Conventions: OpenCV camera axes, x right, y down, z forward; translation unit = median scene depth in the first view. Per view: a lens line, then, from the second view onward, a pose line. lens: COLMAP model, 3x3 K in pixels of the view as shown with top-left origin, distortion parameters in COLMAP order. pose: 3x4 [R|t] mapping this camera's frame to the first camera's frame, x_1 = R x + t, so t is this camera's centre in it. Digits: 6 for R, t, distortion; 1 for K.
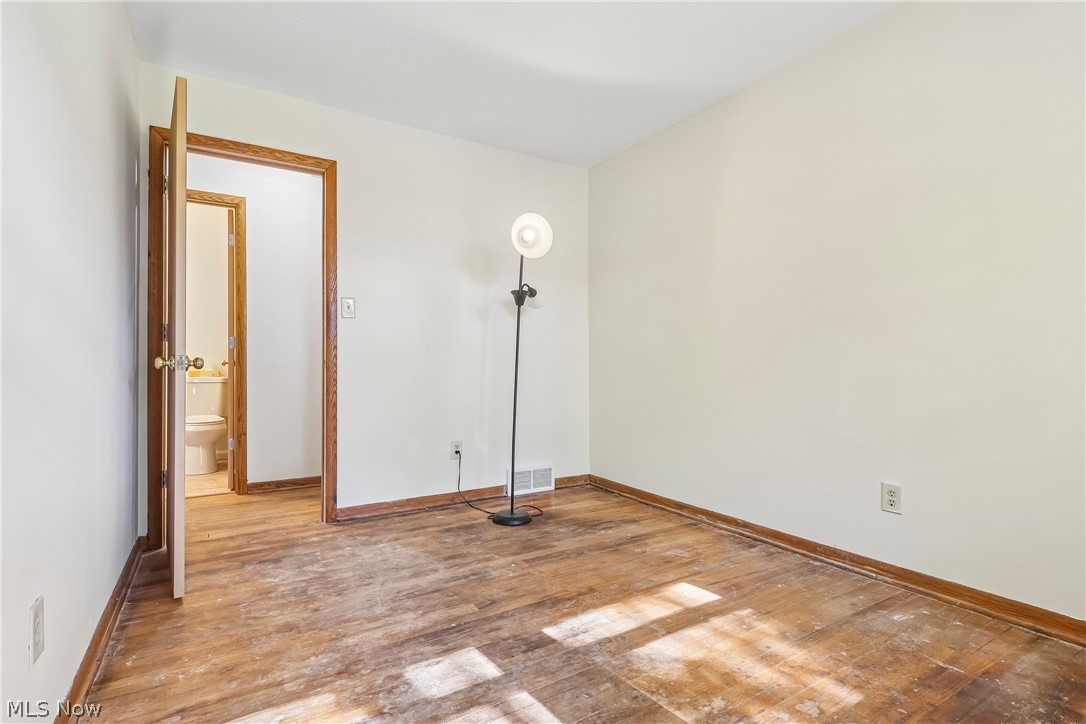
lens RADIAL K [[502.9, 0, 512.9], [0, 502.9, 363.5], [0, 0, 1]] dist [-0.011576, 0.005844]
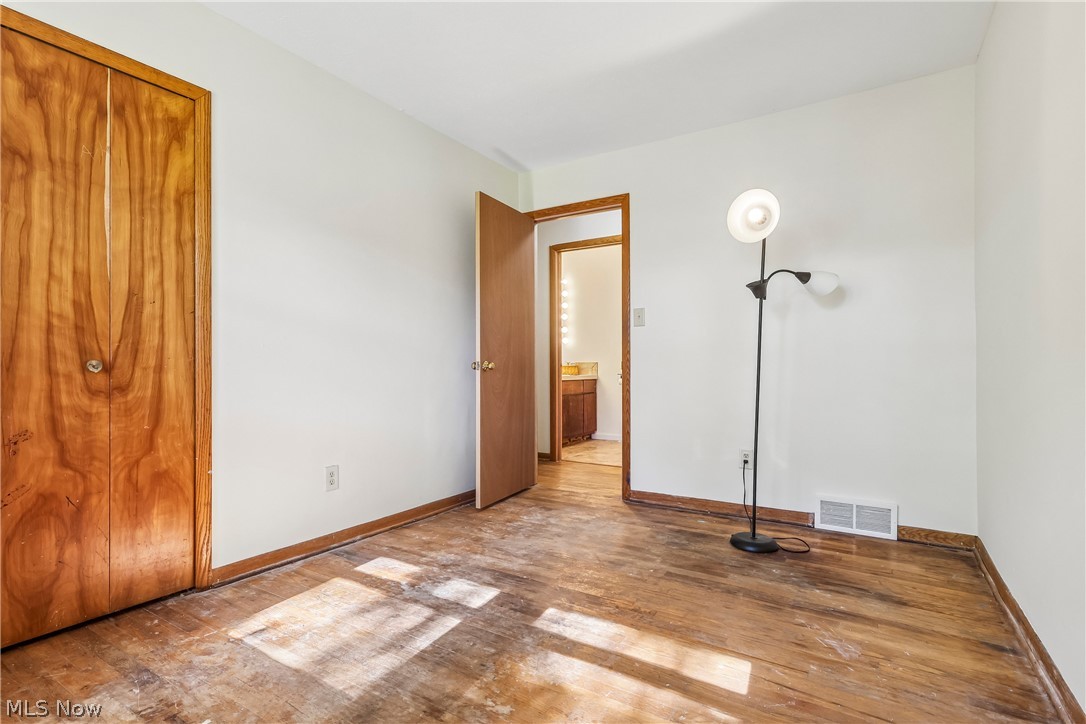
lens RADIAL K [[502.9, 0, 551.1], [0, 502.9, 367.9], [0, 0, 1]] dist [-0.011576, 0.005844]
pose [[0.477152, 0.001128, -0.878820, 0.750909], [0.004094, 0.999985, 0.003507, -0.002348], [0.878811, -0.005271, 0.477141, 0.345637]]
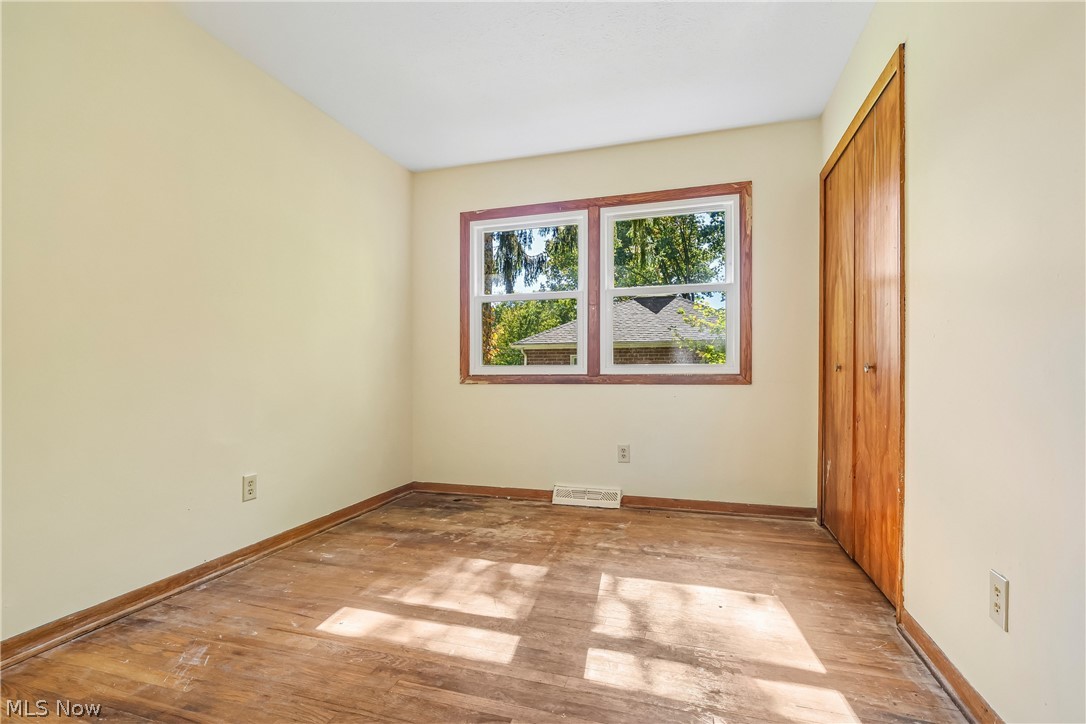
lens RADIAL K [[502.9, 0, 547.5], [0, 502.9, 371.0], [0, 0, 1]] dist [-0.011576, 0.005844]
pose [[-0.689825, -0.001064, 0.723976, -0.484043], [-0.004545, 0.999986, -0.002861, 0.000817], [-0.723962, -0.005264, -0.689820, 1.147922]]
